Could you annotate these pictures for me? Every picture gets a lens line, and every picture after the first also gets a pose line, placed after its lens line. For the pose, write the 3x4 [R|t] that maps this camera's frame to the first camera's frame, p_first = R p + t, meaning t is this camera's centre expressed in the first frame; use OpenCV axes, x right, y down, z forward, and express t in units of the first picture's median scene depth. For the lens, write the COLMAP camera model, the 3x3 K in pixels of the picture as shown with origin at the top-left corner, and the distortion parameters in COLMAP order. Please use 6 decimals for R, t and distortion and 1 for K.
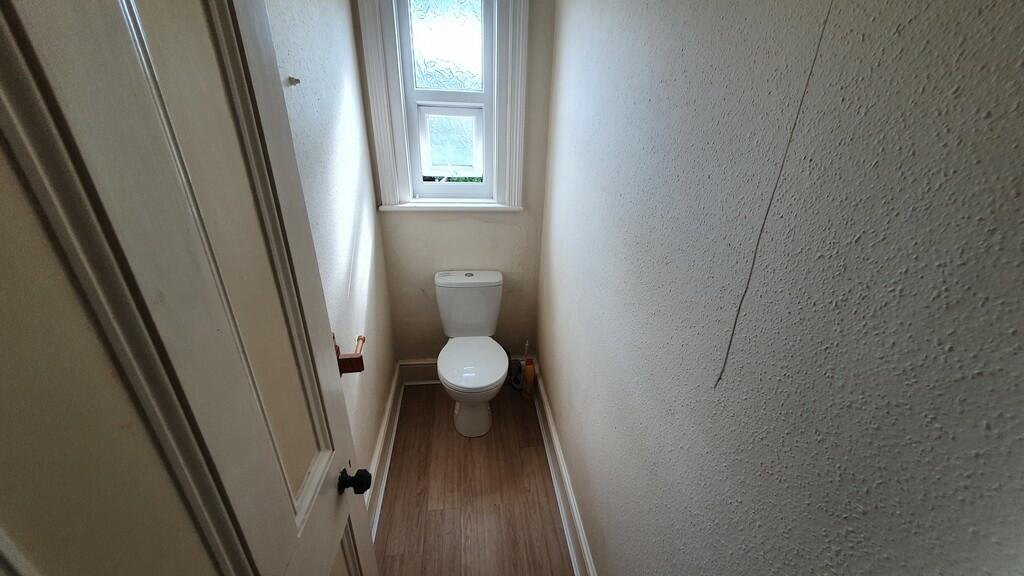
lens RADIAL K [[384.3, 0, 512.6], [0, 384.3, 289.2], [0, 0, 1]] dist [0.001764, 0.000192]
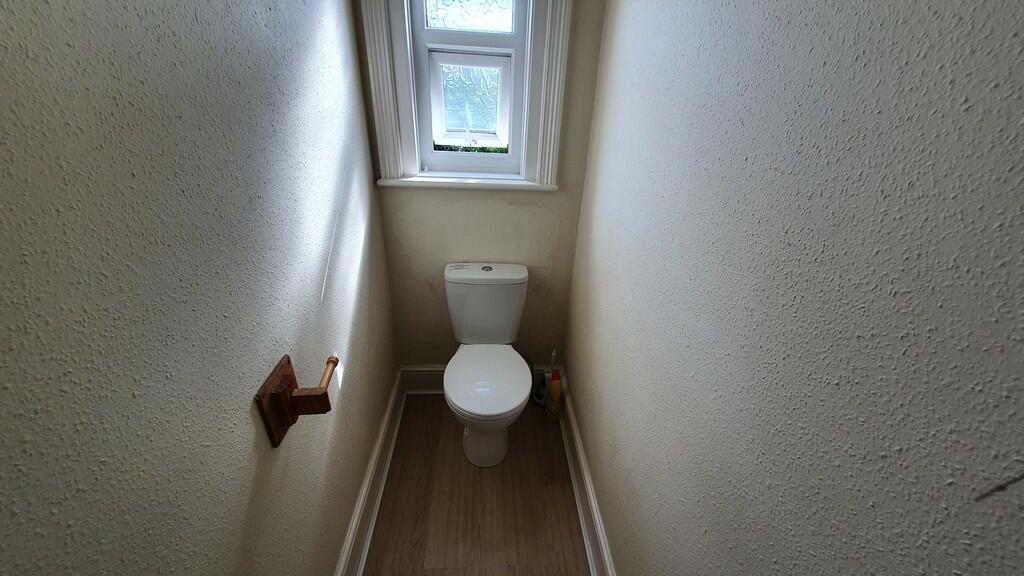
lens RADIAL K [[384.3, 0, 511.6], [0, 384.3, 287.7], [0, 0, 1]] dist [0.001764, 0.000192]
pose [[0.997954, 0.038622, -0.050954, -0.018667], [-0.036766, 0.998643, 0.036882, -0.029594], [0.052309, -0.034933, 0.998020, 0.196687]]
